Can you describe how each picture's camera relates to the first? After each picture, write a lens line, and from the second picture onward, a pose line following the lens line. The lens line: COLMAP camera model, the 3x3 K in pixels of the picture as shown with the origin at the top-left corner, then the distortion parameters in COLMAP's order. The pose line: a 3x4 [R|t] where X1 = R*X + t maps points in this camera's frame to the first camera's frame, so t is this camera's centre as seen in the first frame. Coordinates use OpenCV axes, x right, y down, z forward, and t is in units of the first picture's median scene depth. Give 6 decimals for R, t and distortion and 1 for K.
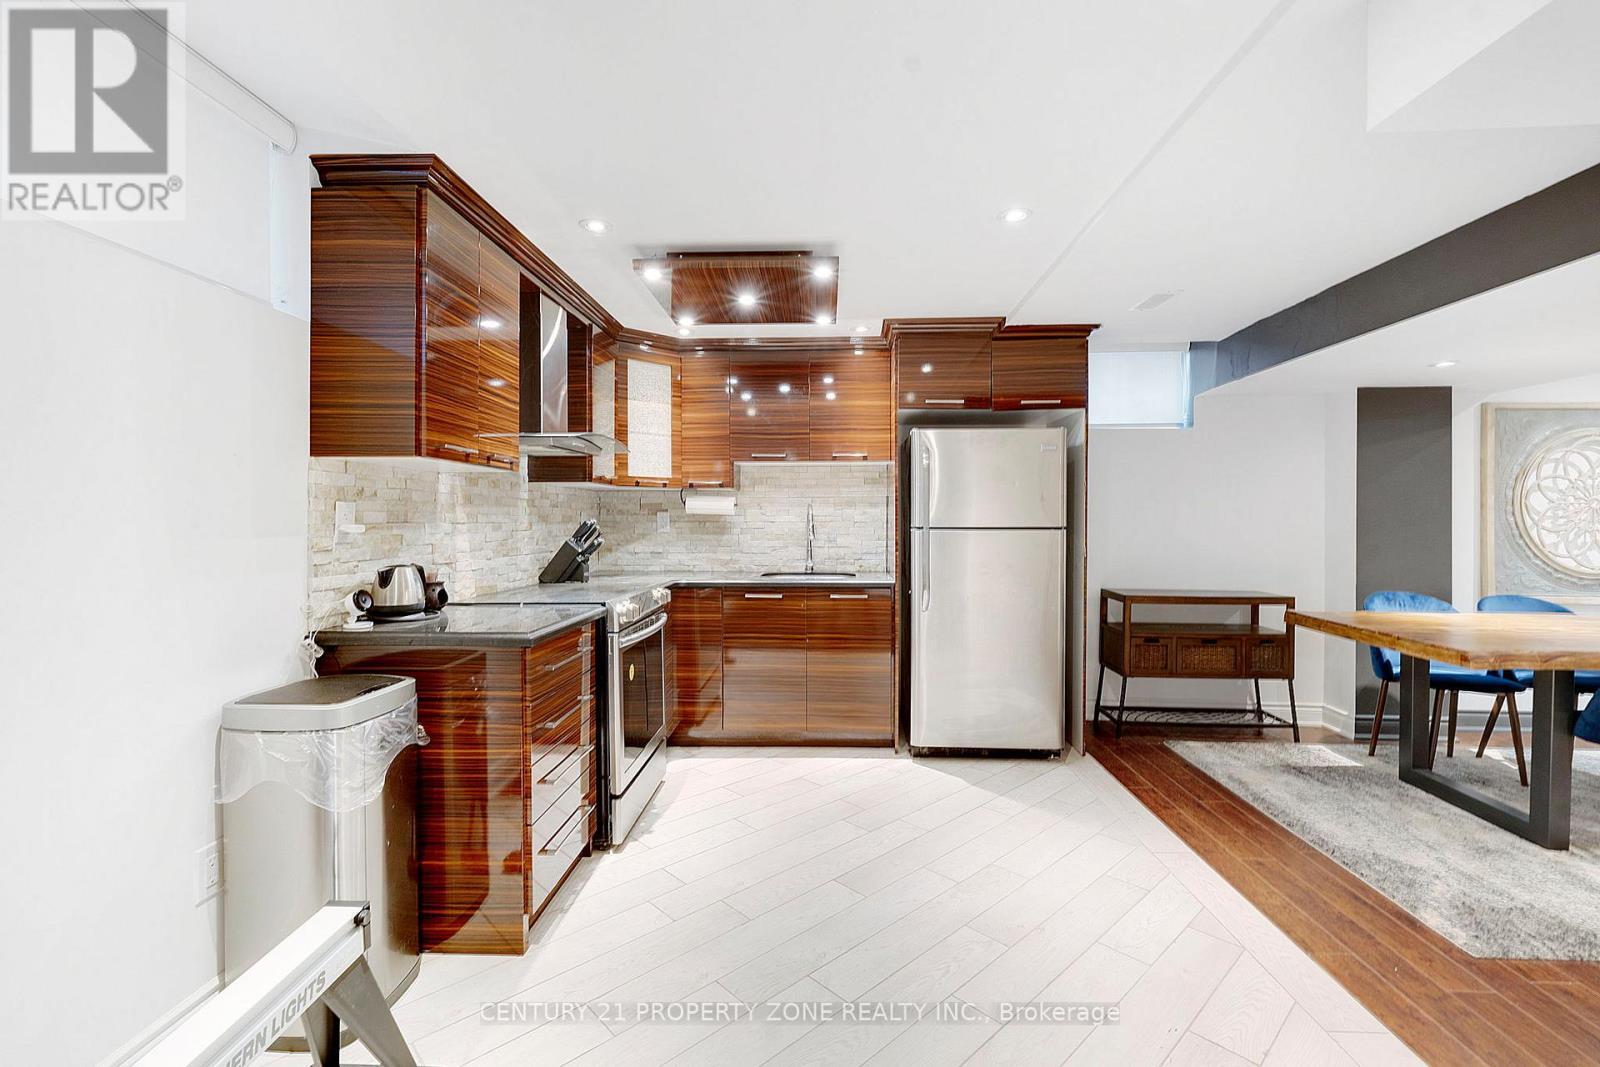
lens RADIAL K [[700.0, 0, 797.8], [0, 700.0, 520.4], [0, 0, 1]] dist [-0.002443, 0.000129]
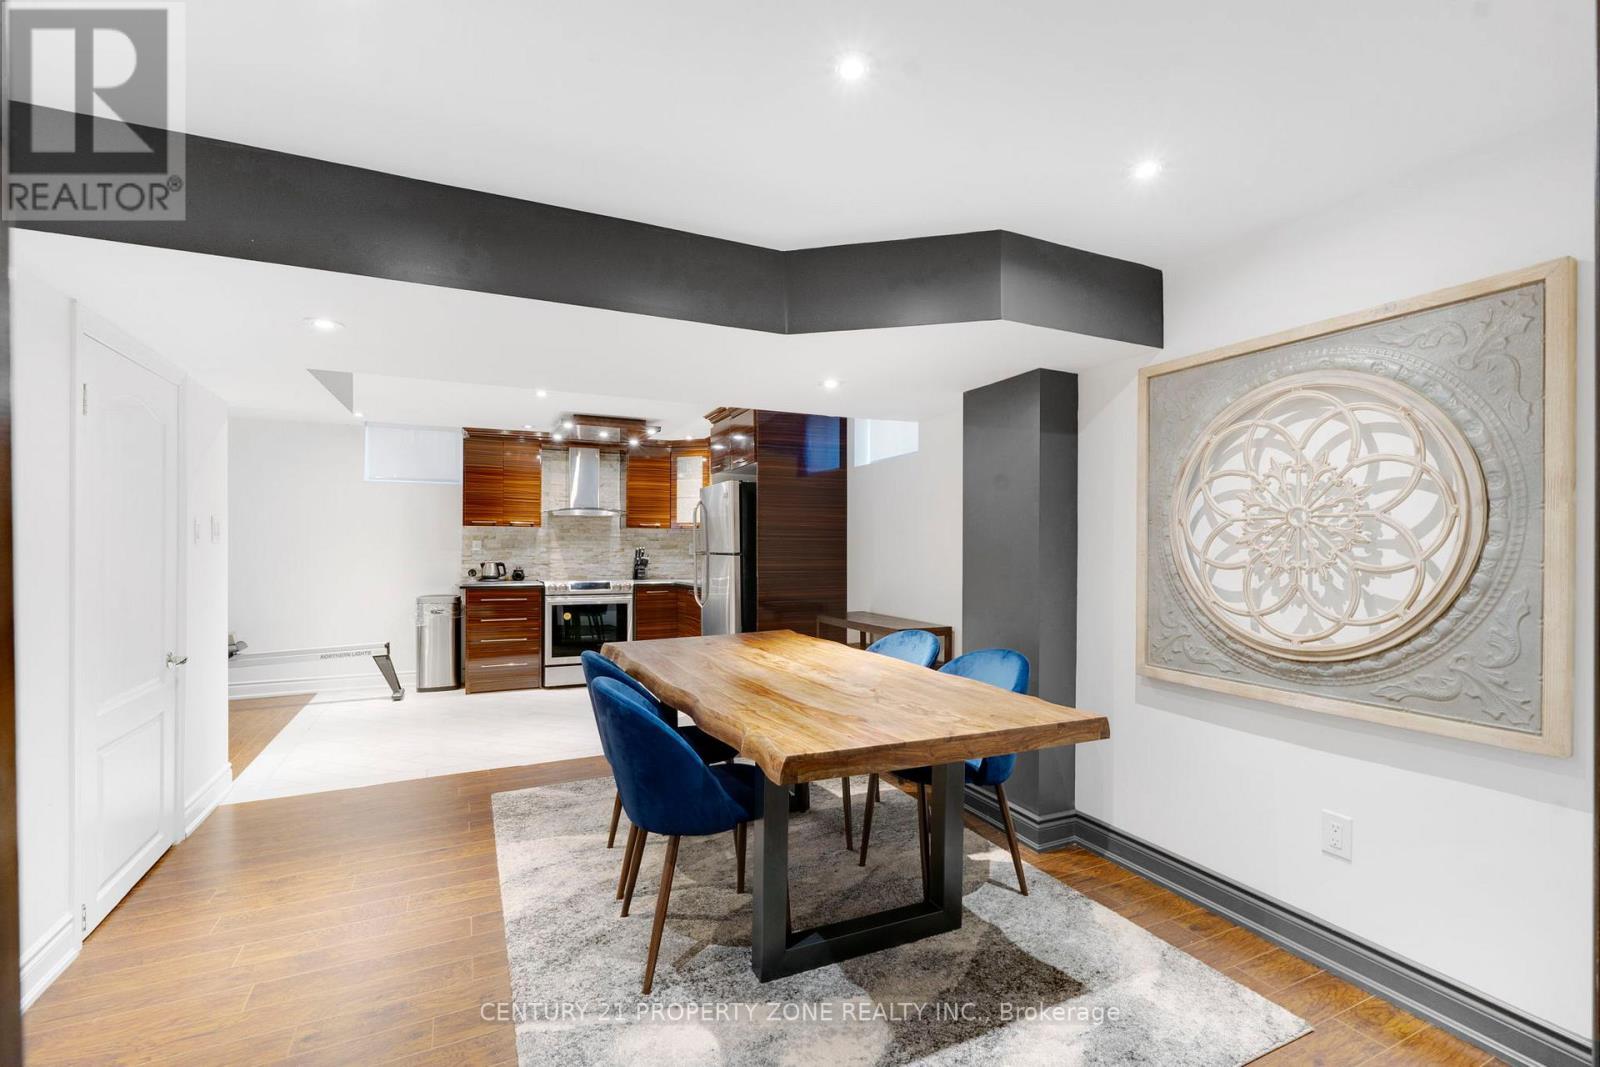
lens RADIAL K [[700.0, 0, 795.3], [0, 700.0, 545.4], [0, 0, 1]] dist [-0.002443, 0.000129]
pose [[0.475289, -0.003048, -0.879825, 2.564101], [-0.009051, 0.999924, -0.008354, 0.008366], [0.879783, 0.011934, 0.475225, 0.733118]]
